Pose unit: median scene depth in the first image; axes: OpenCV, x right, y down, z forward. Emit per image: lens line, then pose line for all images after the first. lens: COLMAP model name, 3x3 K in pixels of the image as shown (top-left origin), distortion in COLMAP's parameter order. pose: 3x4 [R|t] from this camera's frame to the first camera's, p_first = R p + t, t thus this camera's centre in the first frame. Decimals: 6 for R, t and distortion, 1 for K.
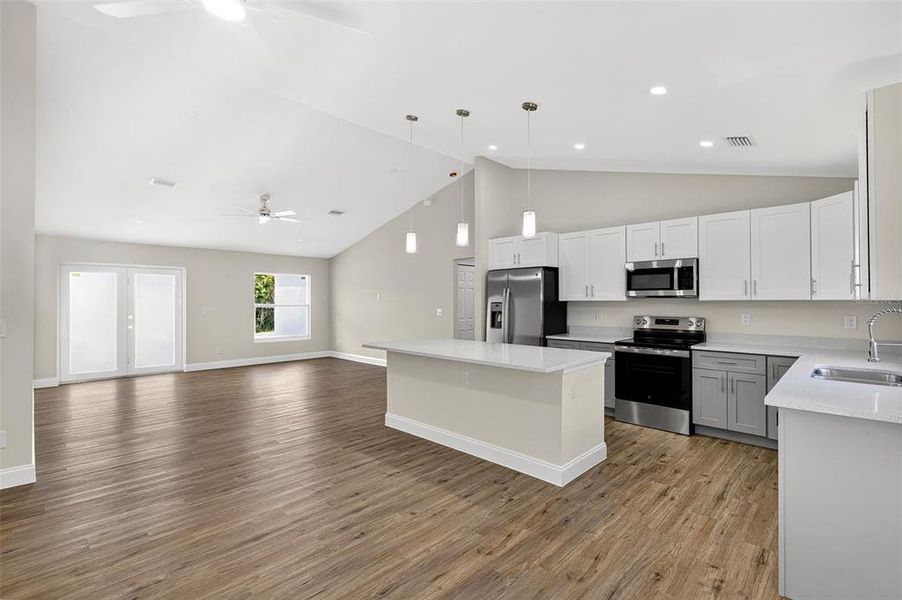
lens RADIAL K [[402.2, 0, 455.2], [0, 402.2, 300.3], [0, 0, 1]] dist [0.000033, -0.000060]
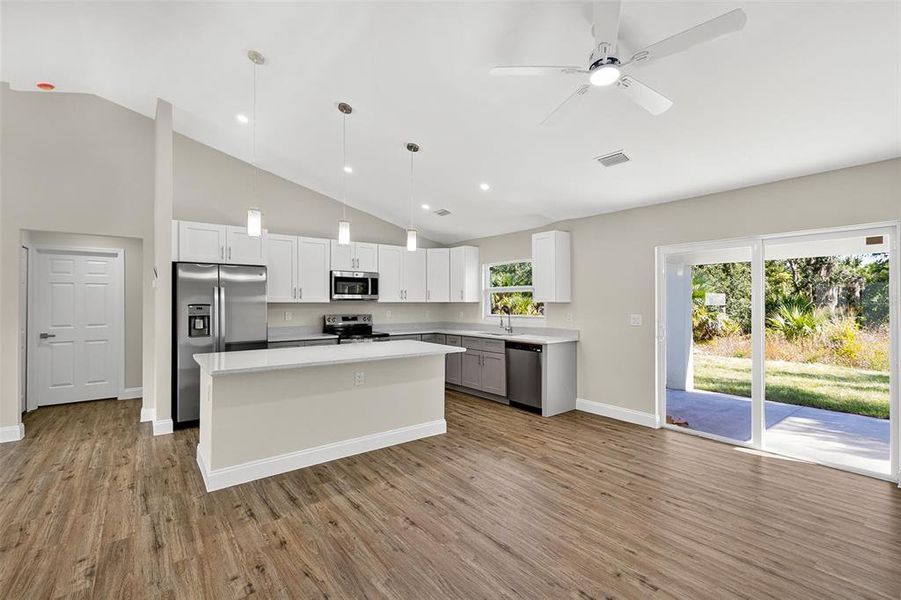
lens RADIAL K [[404.8, 0, 450.5], [0, 404.8, 300.0], [0, 0, 1]] dist [0.000974, 0.000259]
pose [[0.144381, 0.007552, 0.989493, -0.793346], [-0.002808, 0.999970, -0.007222, 0.001847], [-0.989518, -0.001736, 0.144398, 0.530593]]
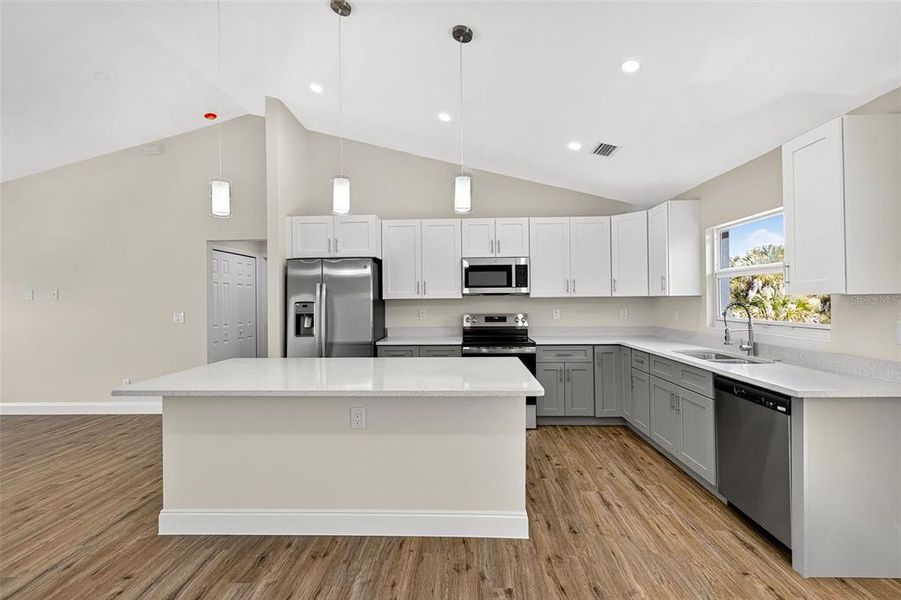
lens RADIAL K [[397.0, 0, 450.5], [0, 397.0, 300.0], [0, 0, 1]] dist [-0.000778, 0.000167]
pose [[0.748169, -0.008795, 0.663450, -0.238131], [0.008114, 0.999959, 0.004106, 0.000809], [-0.663458, 0.002312, 0.748210, 0.359494]]
